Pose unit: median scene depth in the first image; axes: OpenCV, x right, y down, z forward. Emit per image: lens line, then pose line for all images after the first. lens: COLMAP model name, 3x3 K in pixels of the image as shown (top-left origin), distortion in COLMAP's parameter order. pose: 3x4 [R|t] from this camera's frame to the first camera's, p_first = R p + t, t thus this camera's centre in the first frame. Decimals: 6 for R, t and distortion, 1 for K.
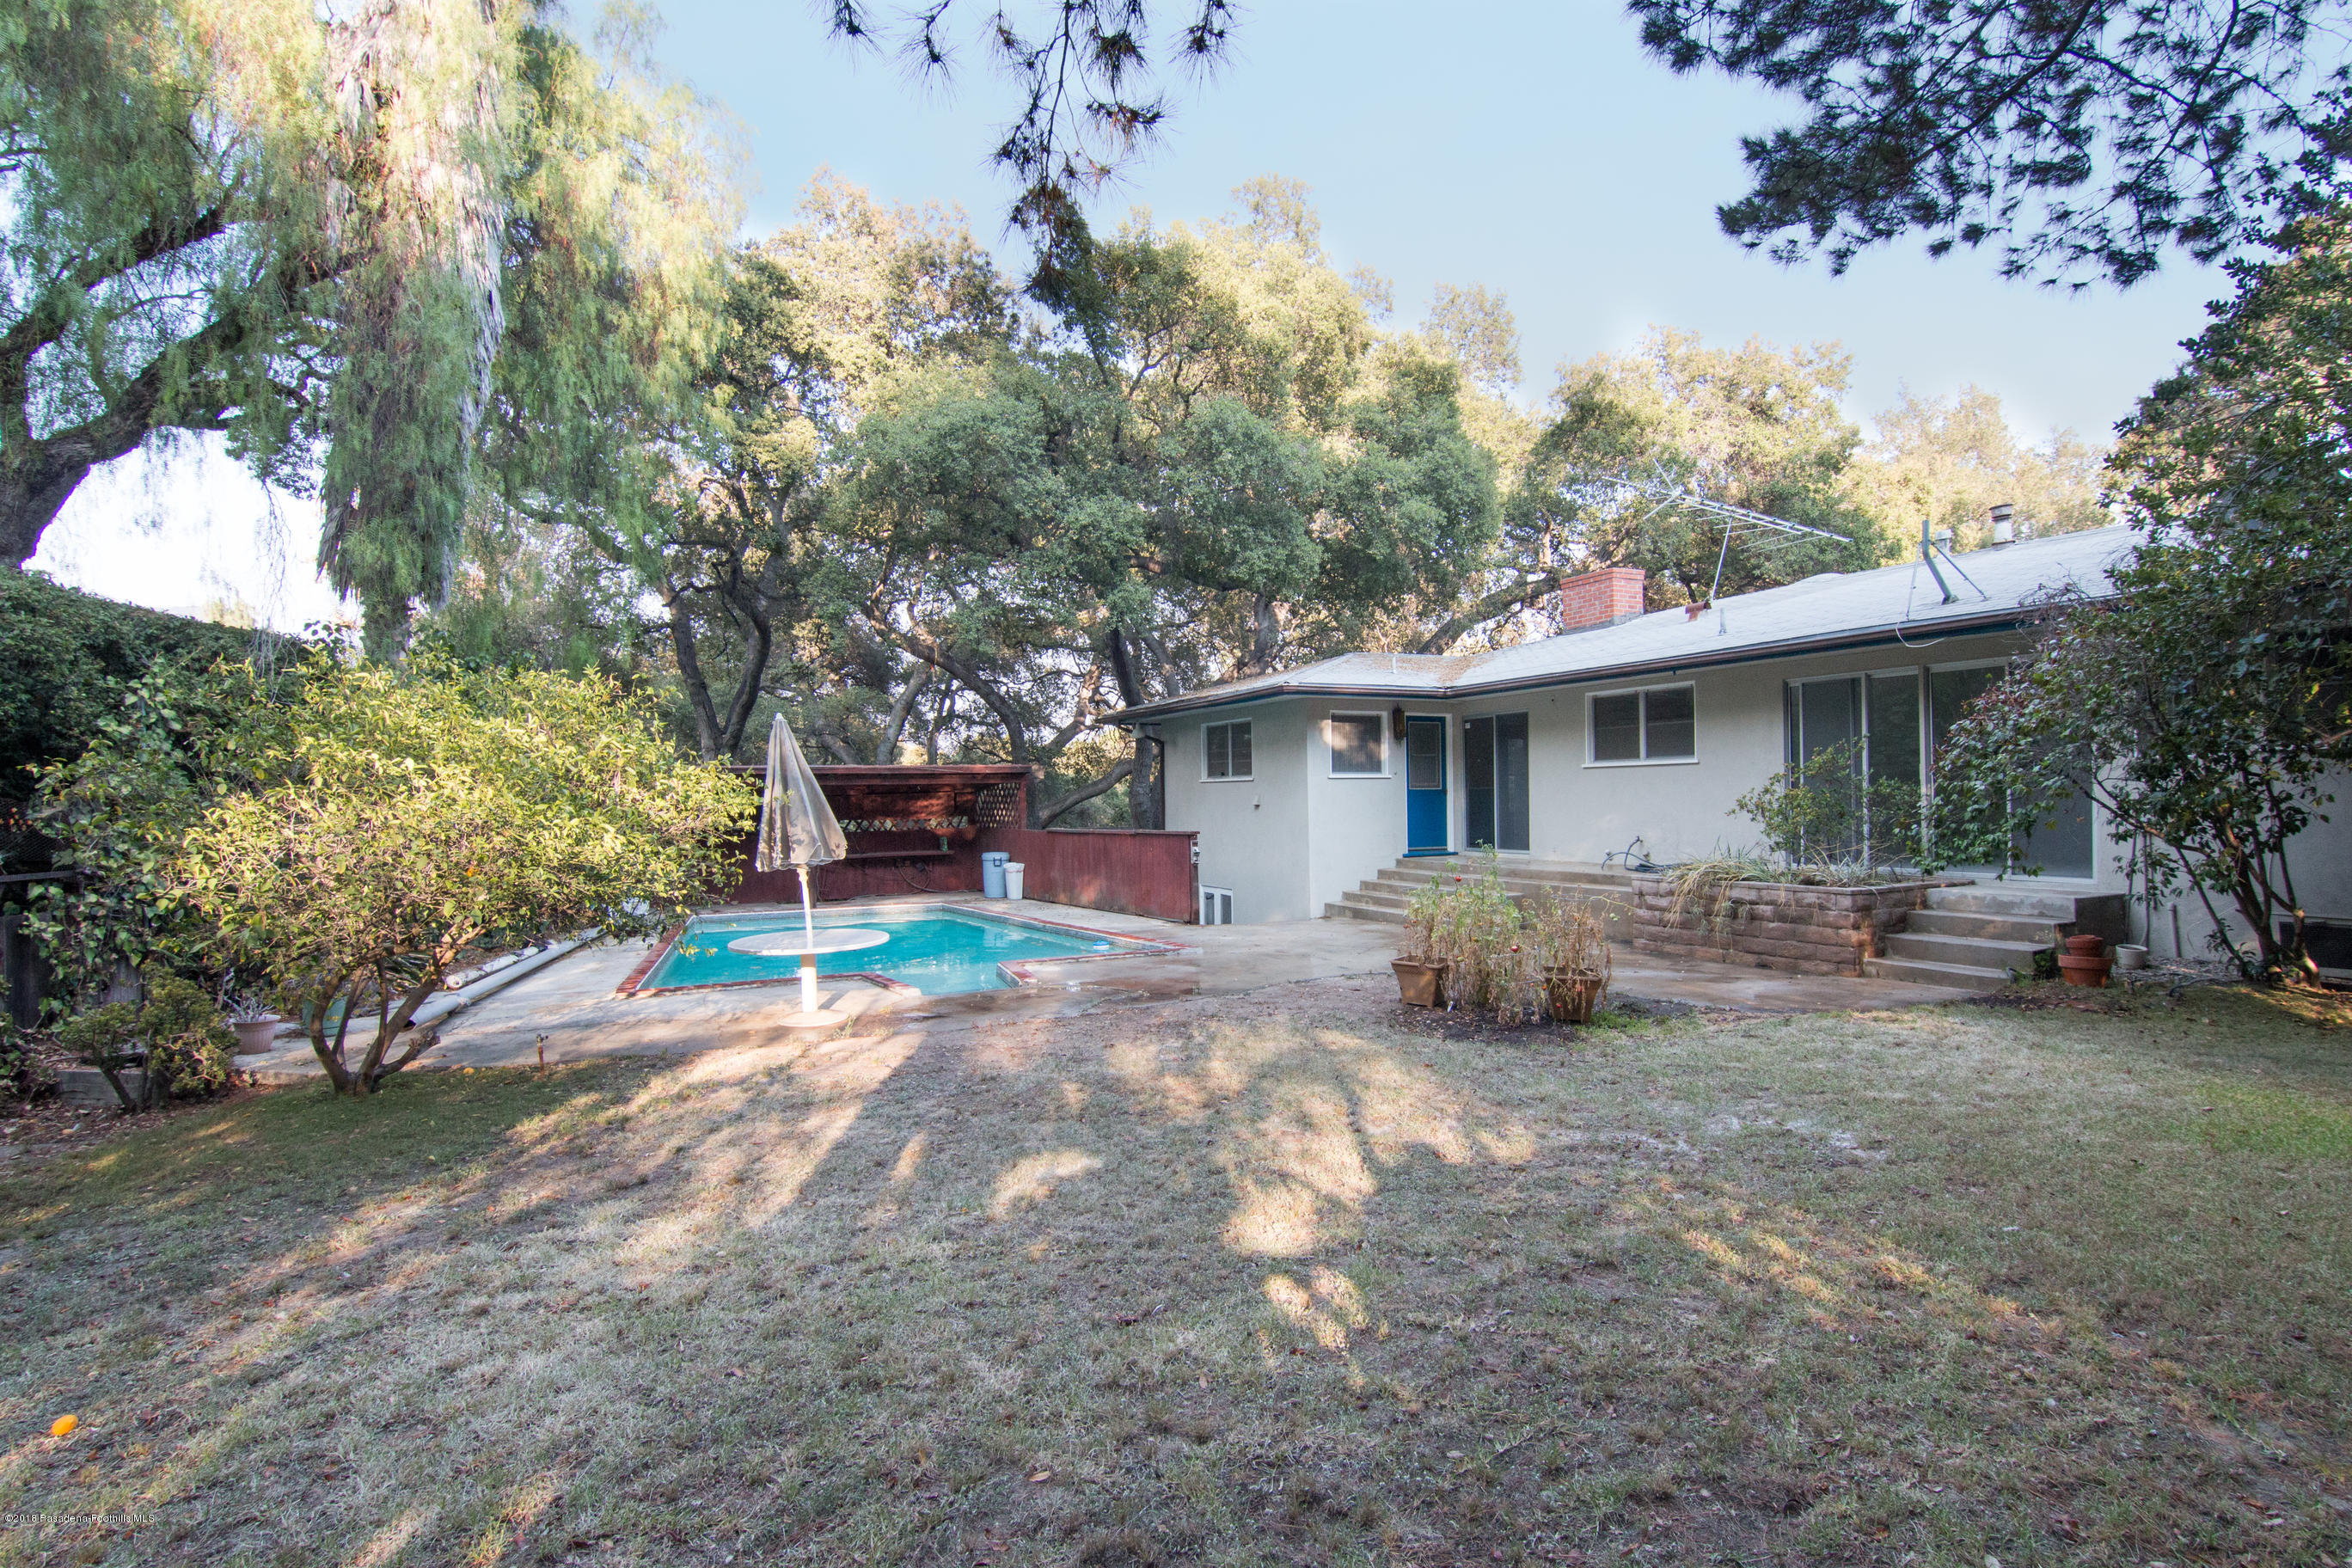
lens RADIAL K [[1196.8, 0, 1174.8], [0, 1196.8, 787.3], [0, 0, 1]] dist [-0.003405, -0.005580]
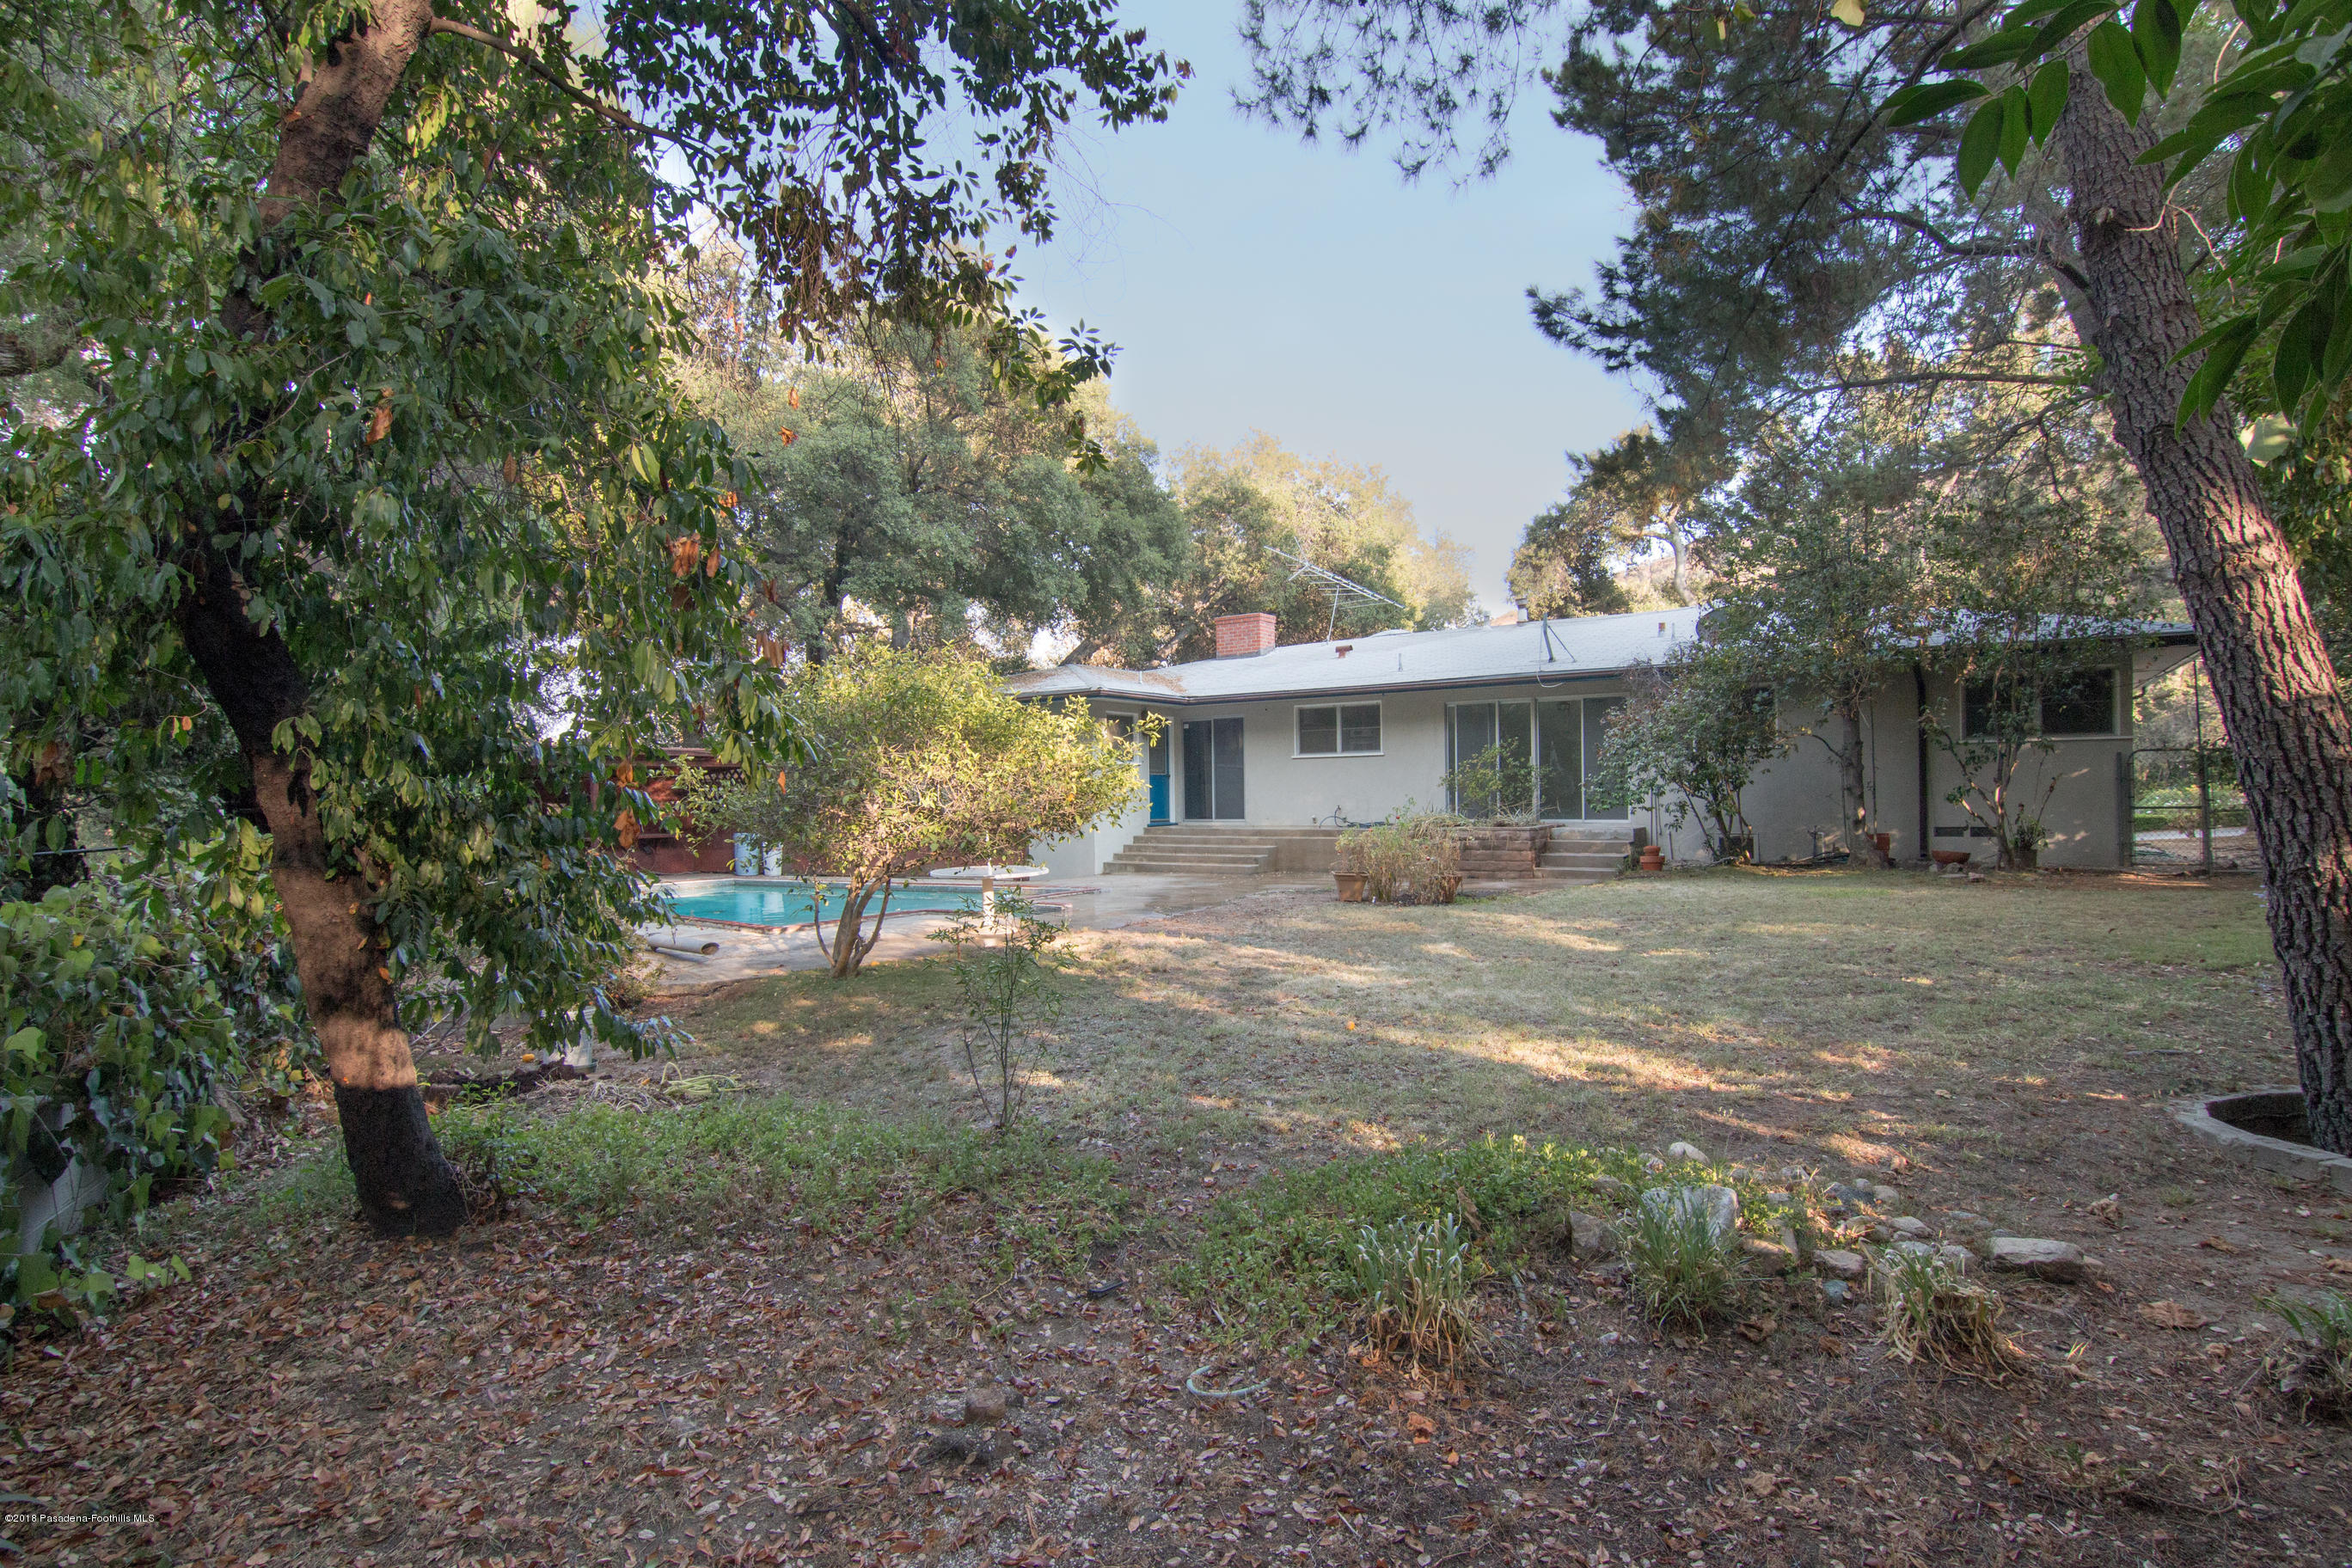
lens RADIAL K [[1196.8, 0, 1178.5], [0, 1196.8, 788.6], [0, 0, 1]] dist [-0.003405, -0.005580]
pose [[0.869049, 0.006877, 0.494678, -0.462541], [-0.005267, 0.999975, -0.004649, 0.025744], [-0.494698, 0.001435, 0.869064, -0.153175]]
